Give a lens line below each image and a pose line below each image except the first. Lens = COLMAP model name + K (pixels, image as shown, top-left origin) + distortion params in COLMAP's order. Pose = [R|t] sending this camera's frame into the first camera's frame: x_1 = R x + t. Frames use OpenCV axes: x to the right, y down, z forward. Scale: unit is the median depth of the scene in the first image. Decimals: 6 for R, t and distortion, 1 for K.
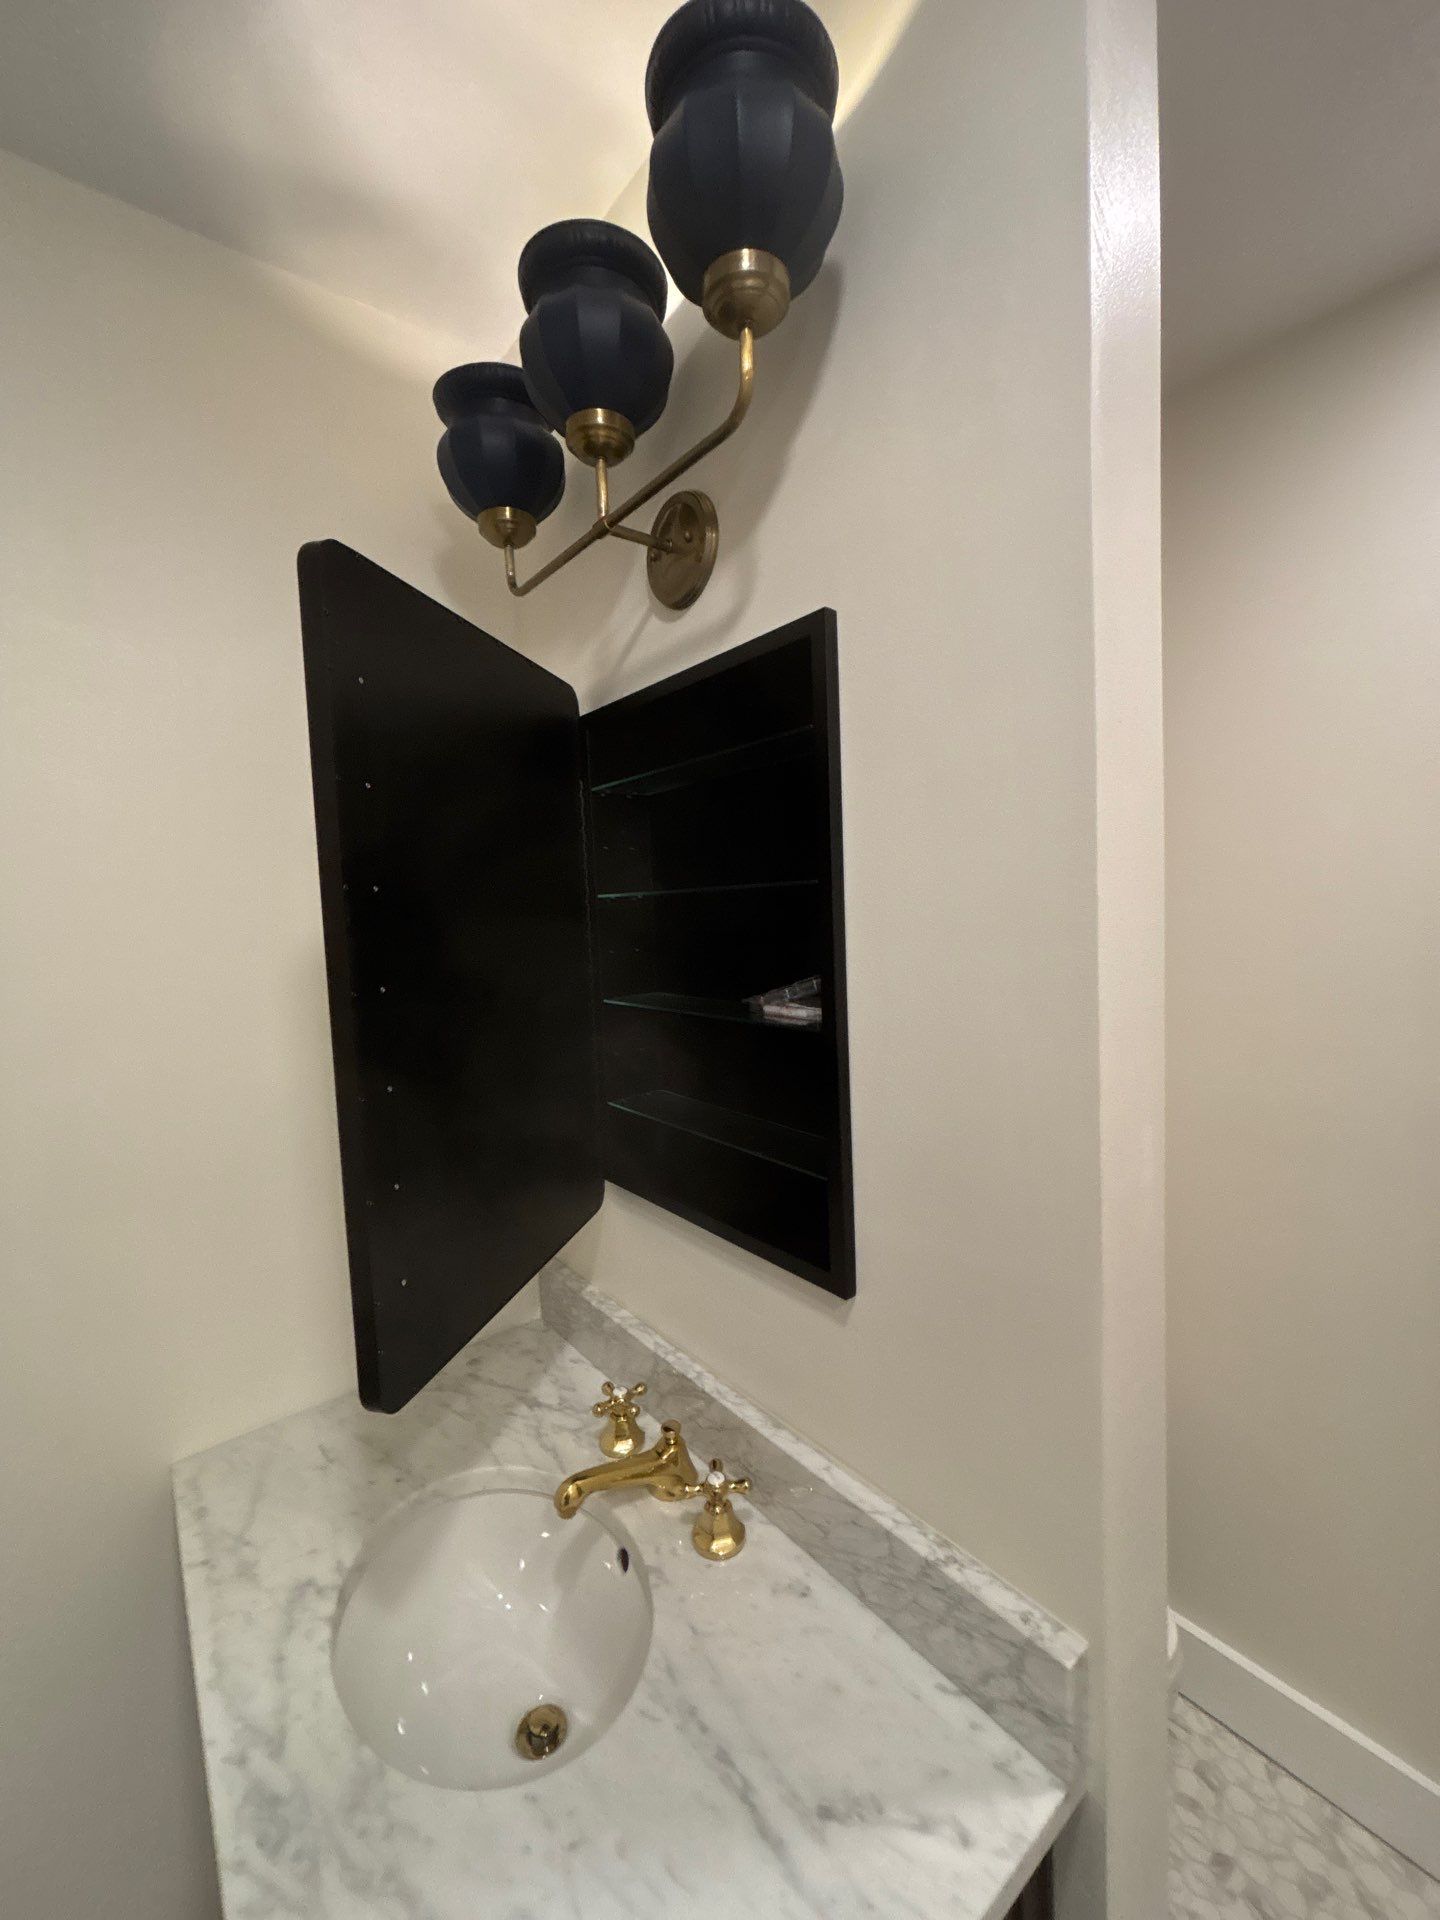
lens RADIAL K [[764.6, 0, 725.7], [0, 764.6, 956.1], [0, 0, 1]] dist [-0.002572, 0.000527]
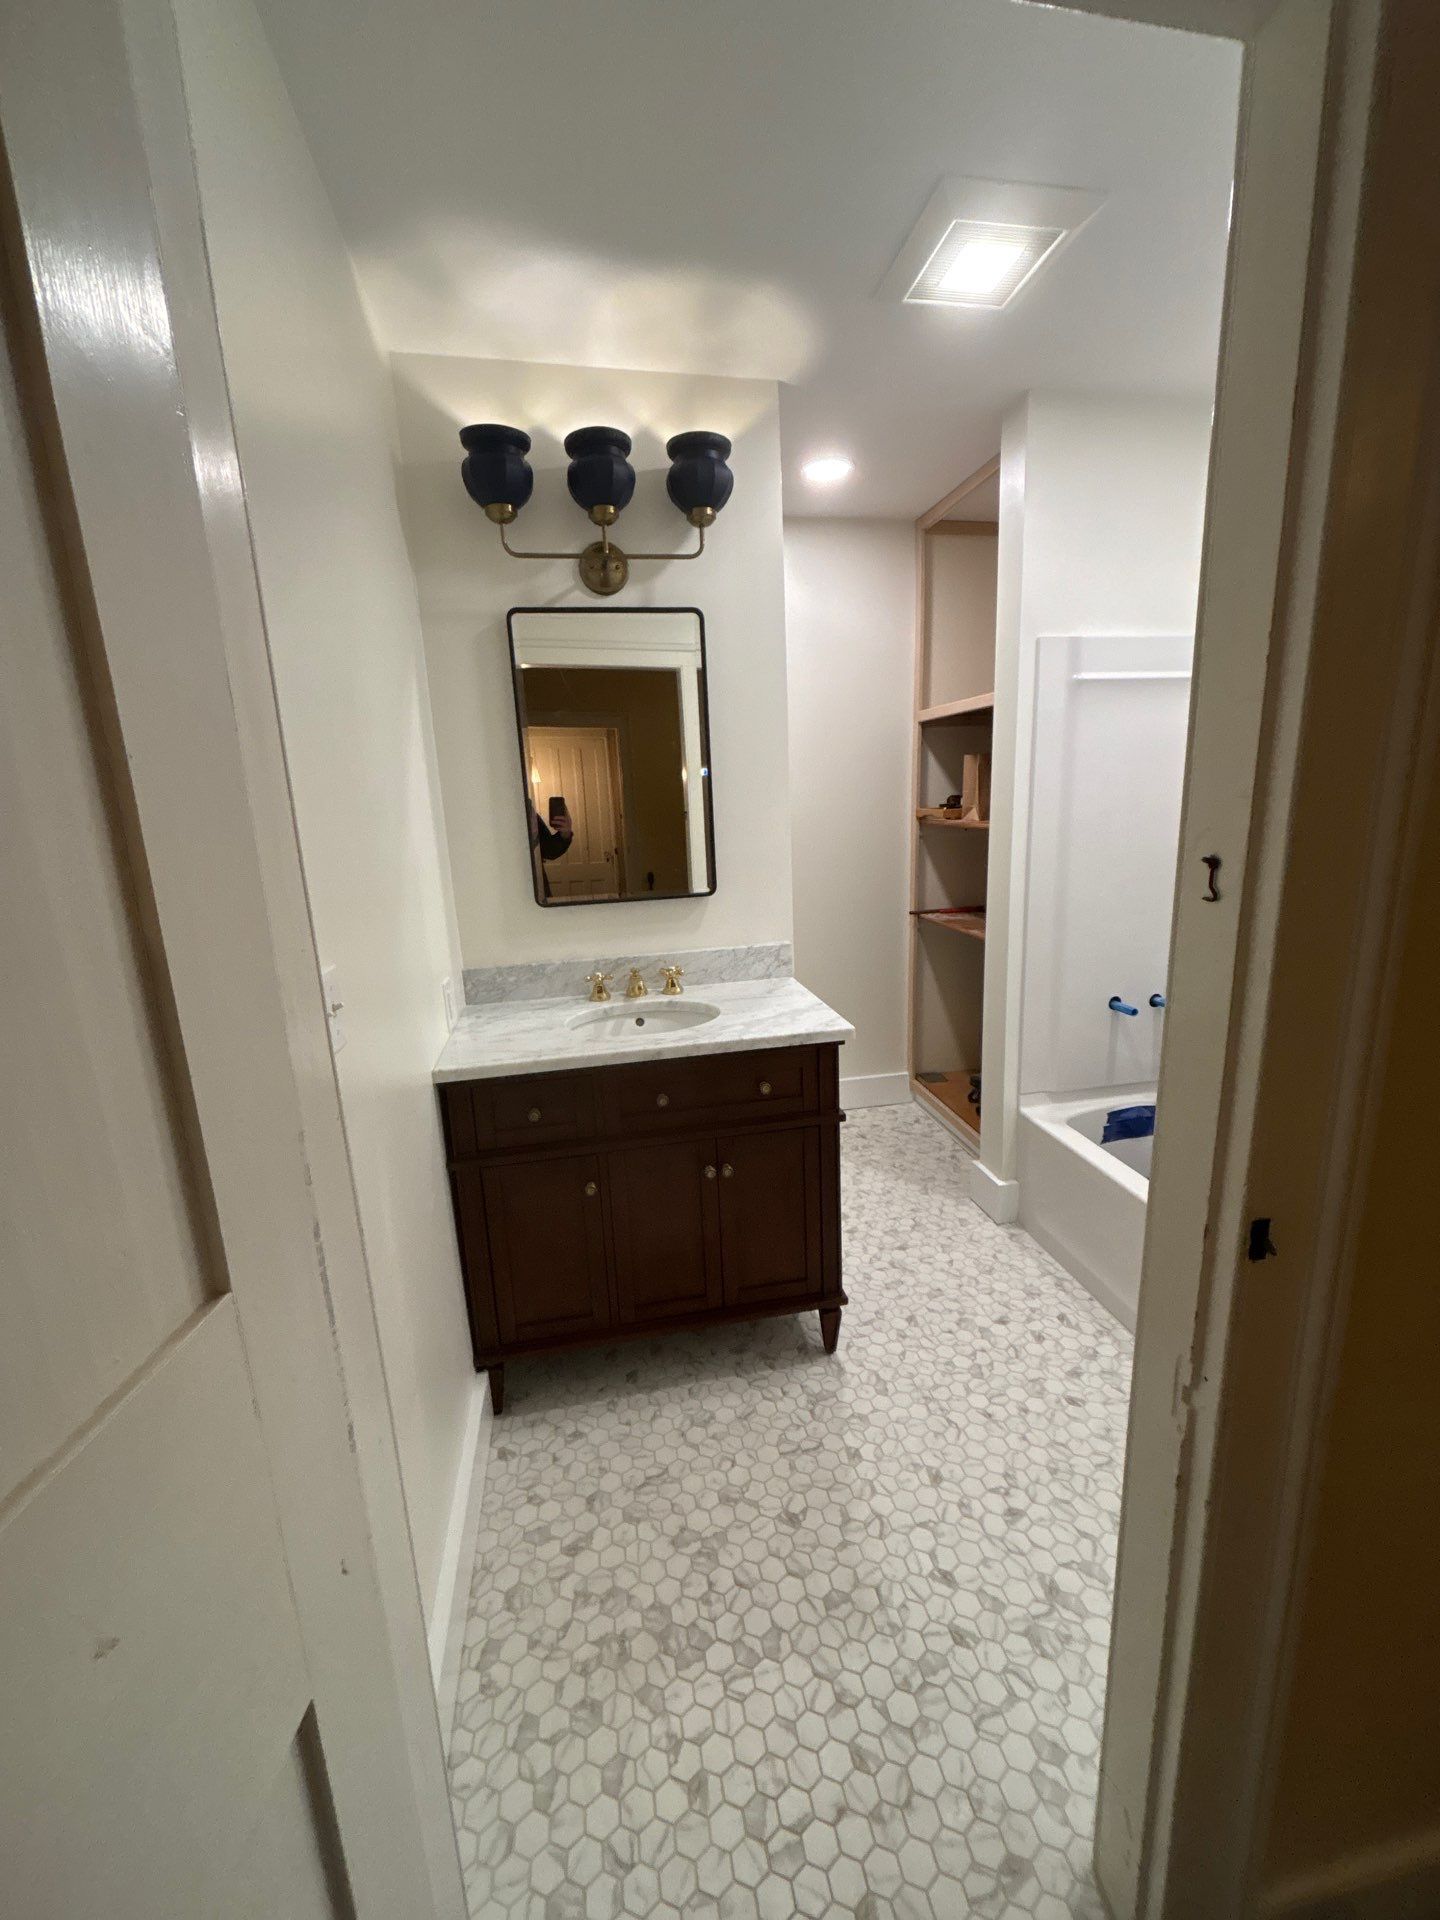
lens RADIAL K [[764.6, 0, 720.3], [0, 764.6, 956.5], [0, 0, 1]] dist [-0.002572, 0.000527]
pose [[0.470195, -0.163722, 0.867244, -2.466500], [0.081770, 0.986498, 0.141902, 0.346964], [-0.878766, 0.004193, 0.477234, -0.409717]]
